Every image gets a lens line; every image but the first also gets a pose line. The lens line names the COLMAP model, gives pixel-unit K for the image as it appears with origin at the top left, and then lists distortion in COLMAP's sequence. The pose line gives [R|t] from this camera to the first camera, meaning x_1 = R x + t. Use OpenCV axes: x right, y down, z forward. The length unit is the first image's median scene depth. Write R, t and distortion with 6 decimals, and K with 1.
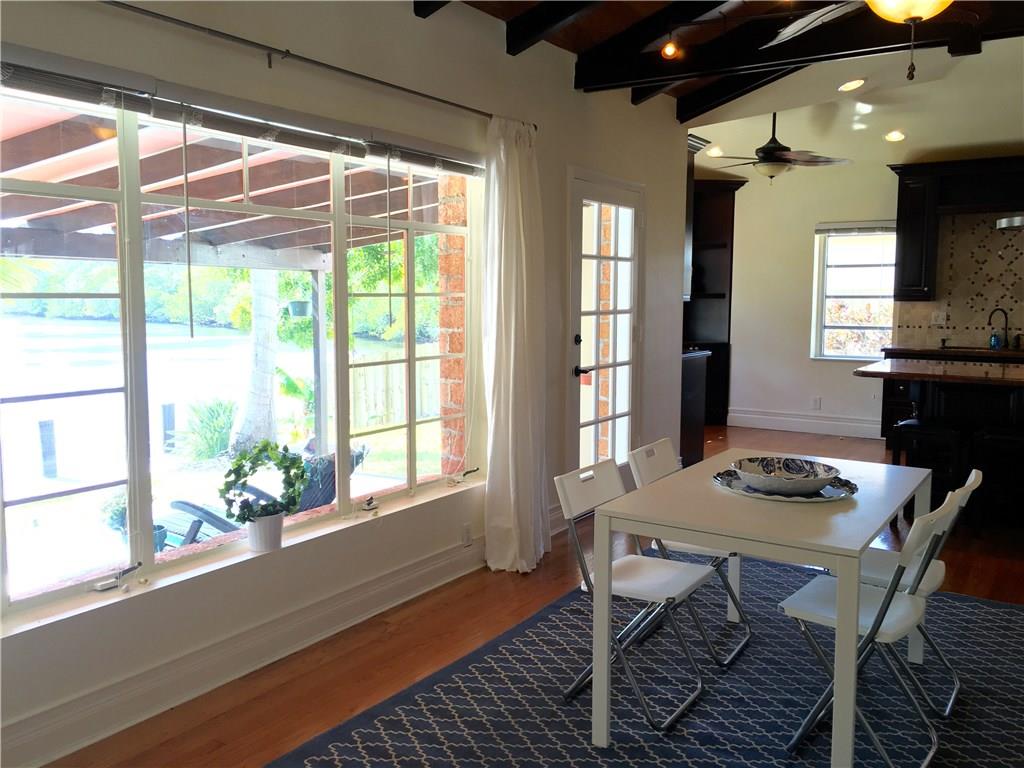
lens RADIAL K [[865.4, 0, 508.7], [0, 865.4, 377.4], [0, 0, 1]] dist [0.068719, -0.078137]
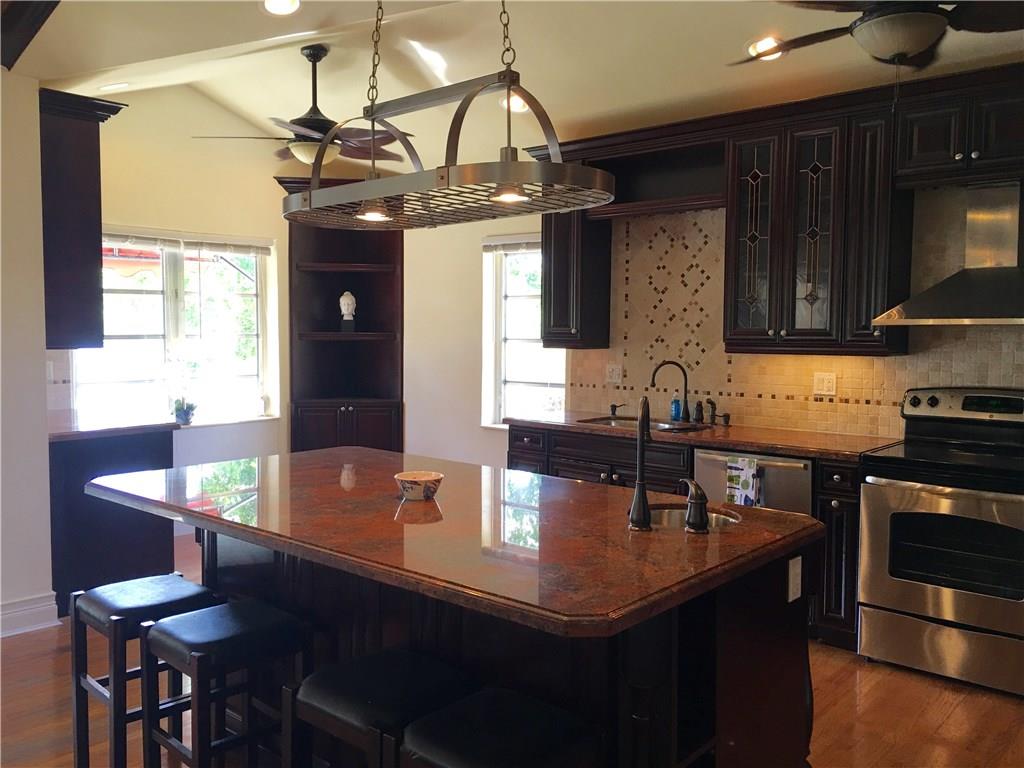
lens RADIAL K [[865.4, 0, 512.0], [0, 865.4, 385.7], [0, 0, 1]] dist [0.068719, -0.078137]
pose [[0.990972, 0.011959, -0.133531, 0.515332], [-0.015961, 0.999454, -0.028943, -0.038755], [0.133112, 0.030813, 0.990622, 0.336361]]
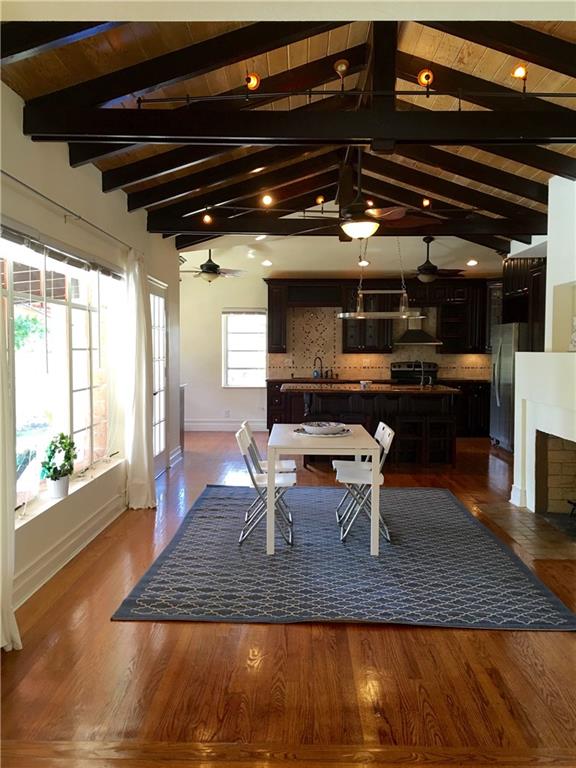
lens RADIAL K [[649.0, 0, 287.7], [0, 649.0, 380.4], [0, 0, 1]] dist [0.068719, -0.078137]
pose [[0.842154, -0.025306, 0.538642, -0.251508], [0.050804, 0.998179, -0.032535, 0.014325], [-0.536838, 0.054764, 0.841906, -0.145991]]
